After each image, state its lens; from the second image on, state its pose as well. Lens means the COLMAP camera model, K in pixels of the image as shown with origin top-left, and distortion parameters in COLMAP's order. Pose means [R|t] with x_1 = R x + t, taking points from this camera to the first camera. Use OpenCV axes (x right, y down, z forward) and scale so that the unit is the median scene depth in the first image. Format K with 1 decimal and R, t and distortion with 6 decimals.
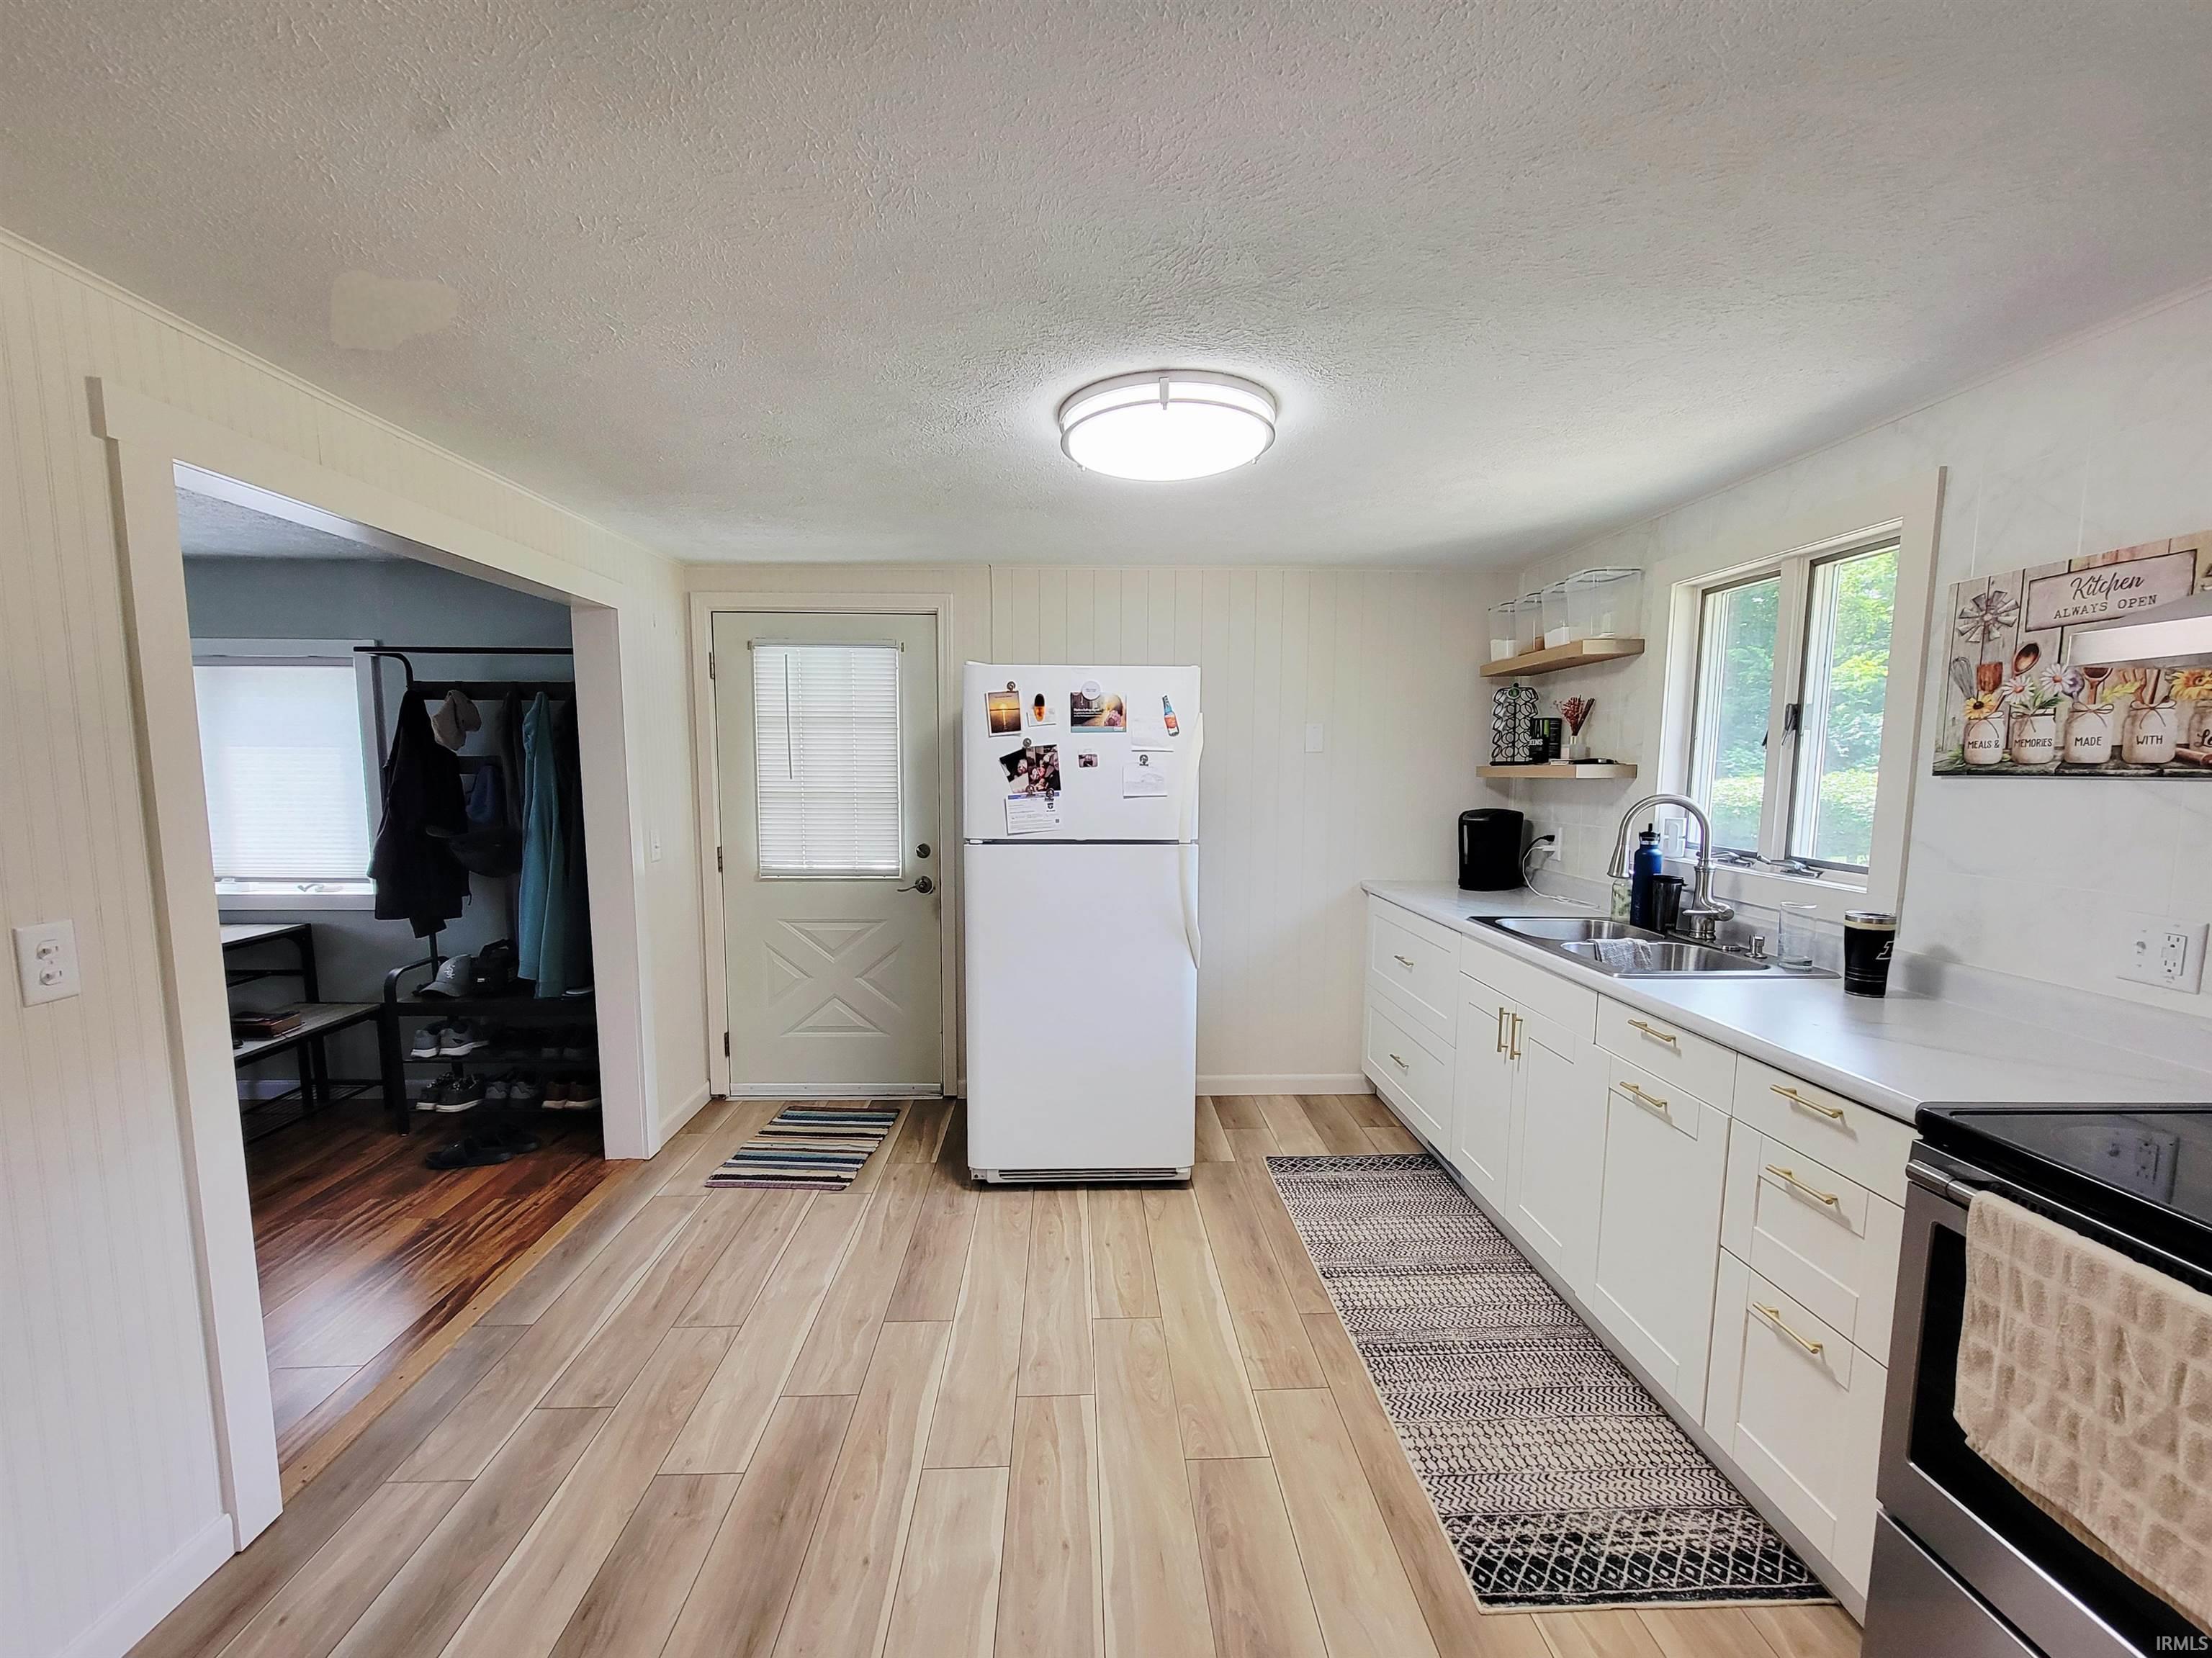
lens RADIAL K [[895.3, 0, 1101.3], [0, 895.3, 854.5], [0, 0, 1]] dist [-0.011043, 0.000053]
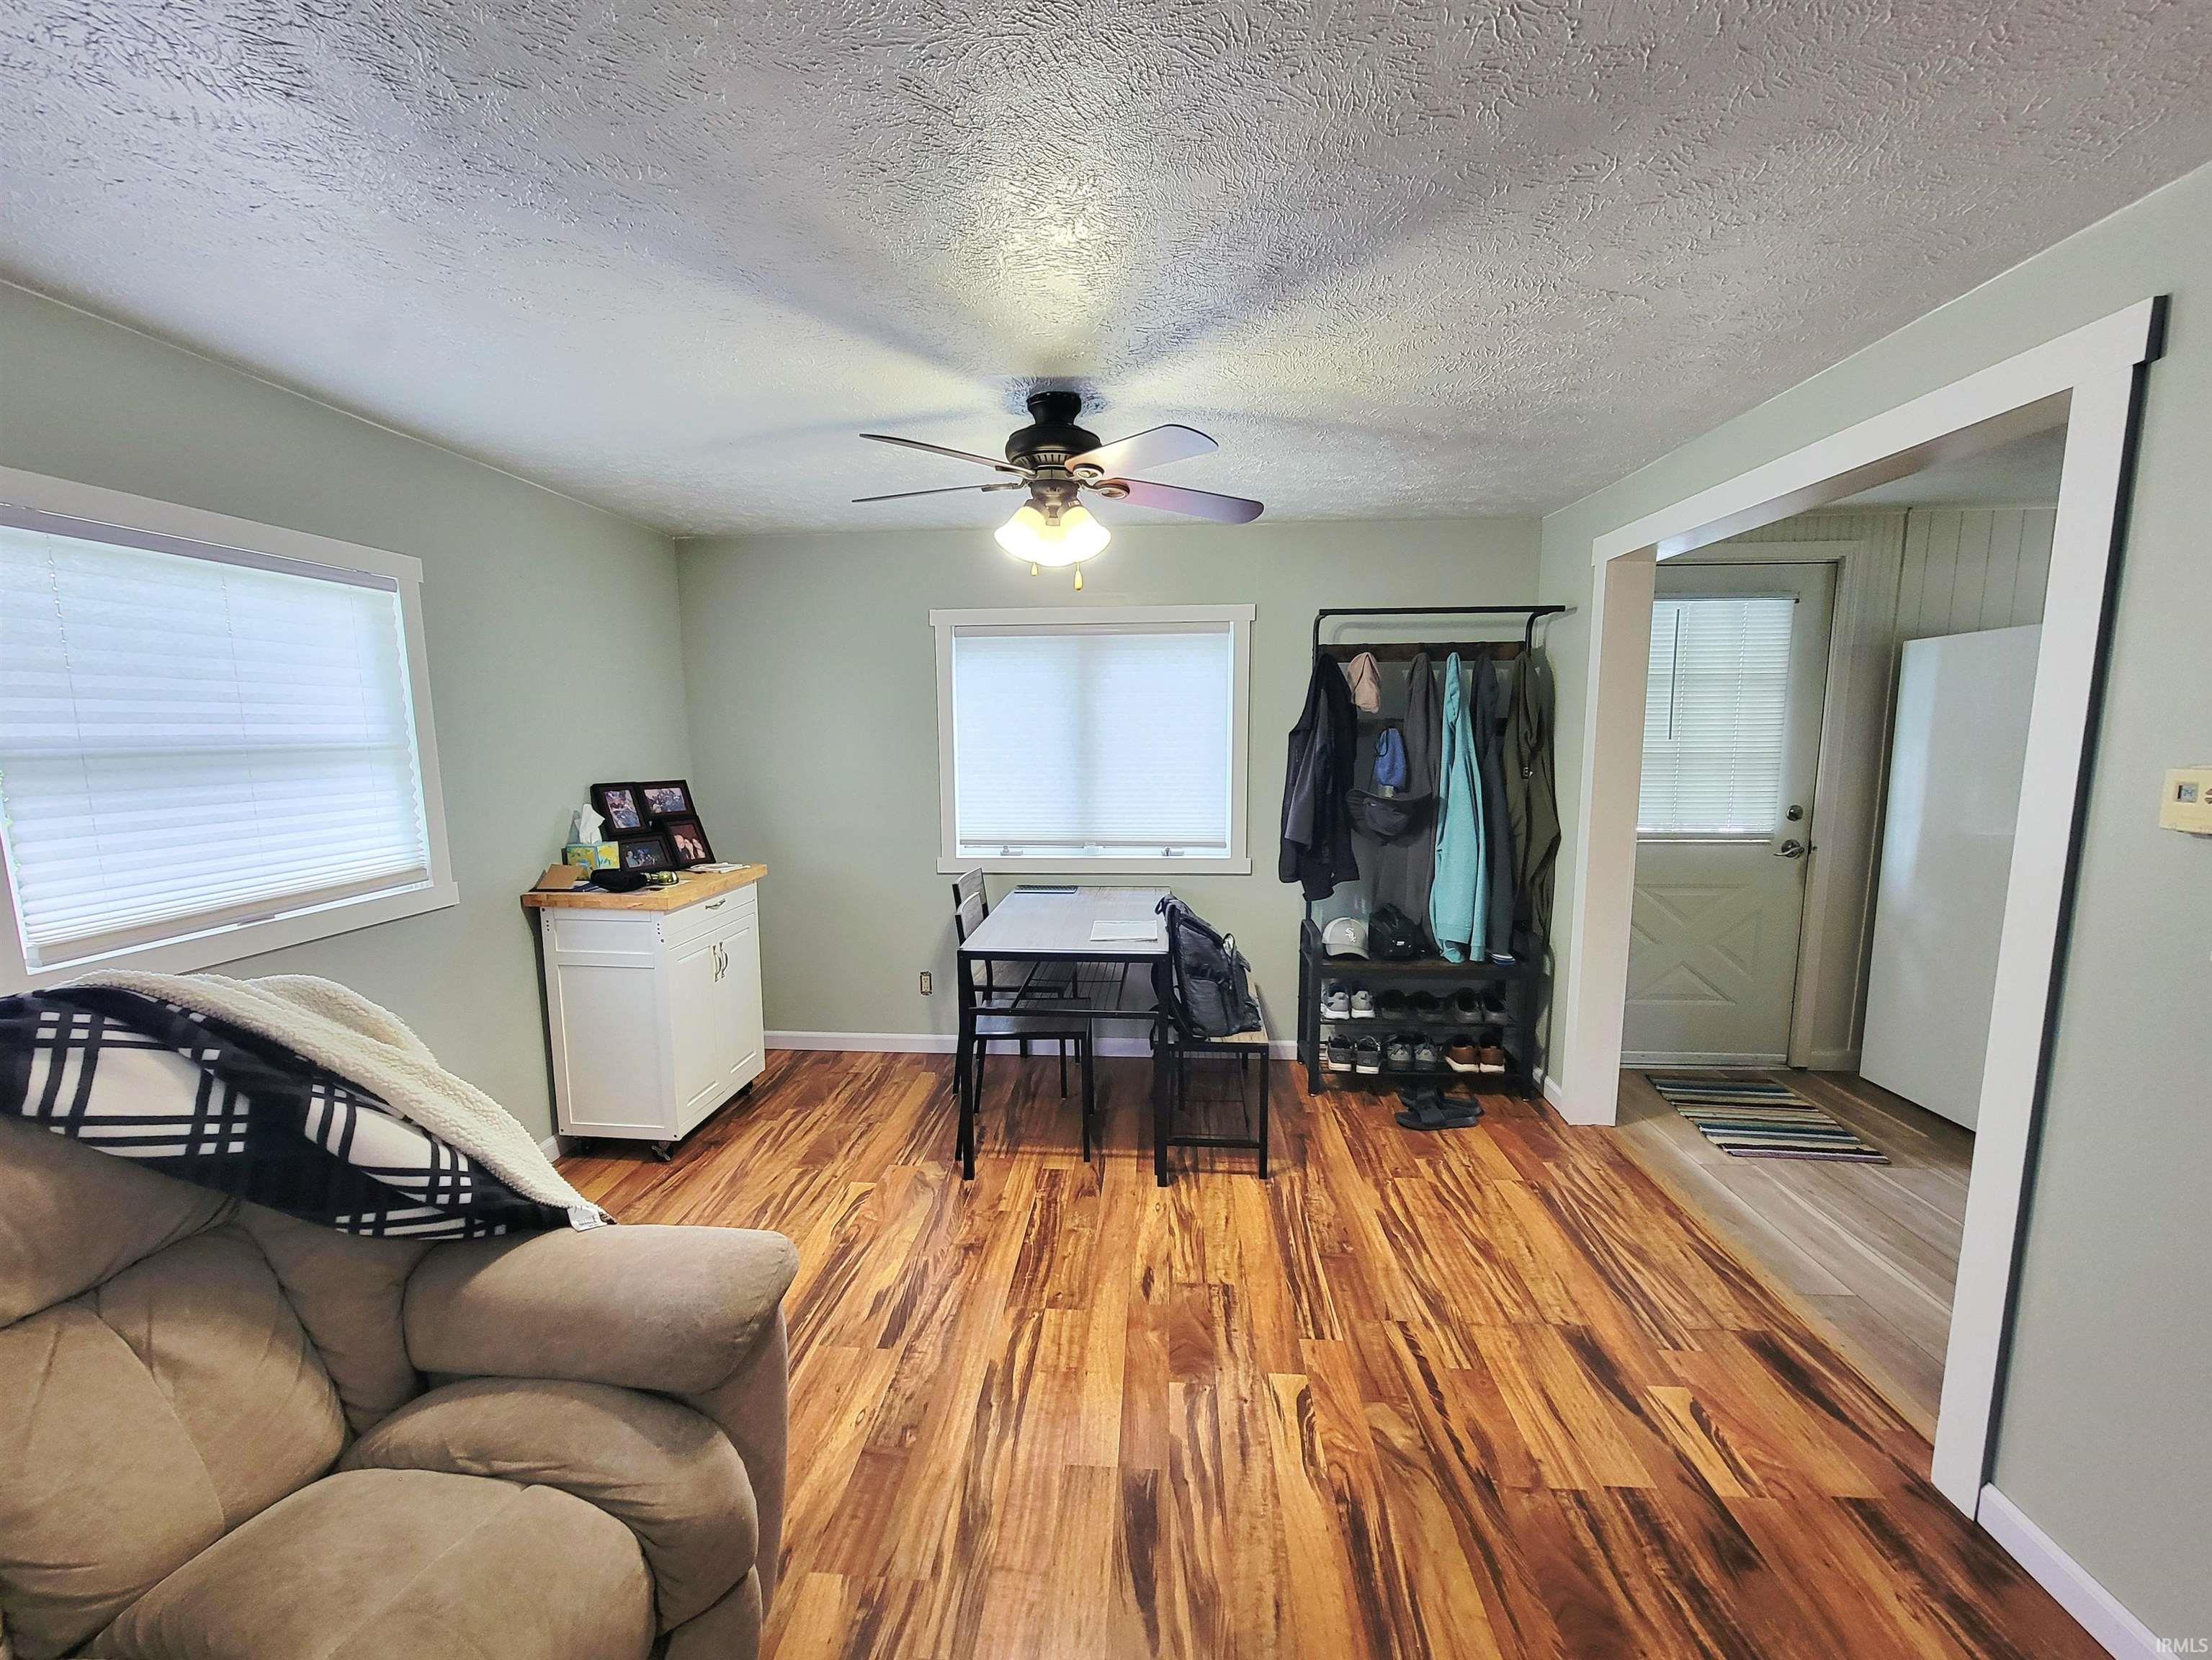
lens RADIAL K [[895.5, 0, 1101.3], [0, 895.5, 855.5], [0, 0, 1]] dist [-0.011043, 0.000053]
pose [[0.994014, 0.001154, -0.109245, -0.906011], [0.003089, 0.999248, 0.038659, 0.002061], [0.109207, -0.038765, 0.993263, -0.031306]]
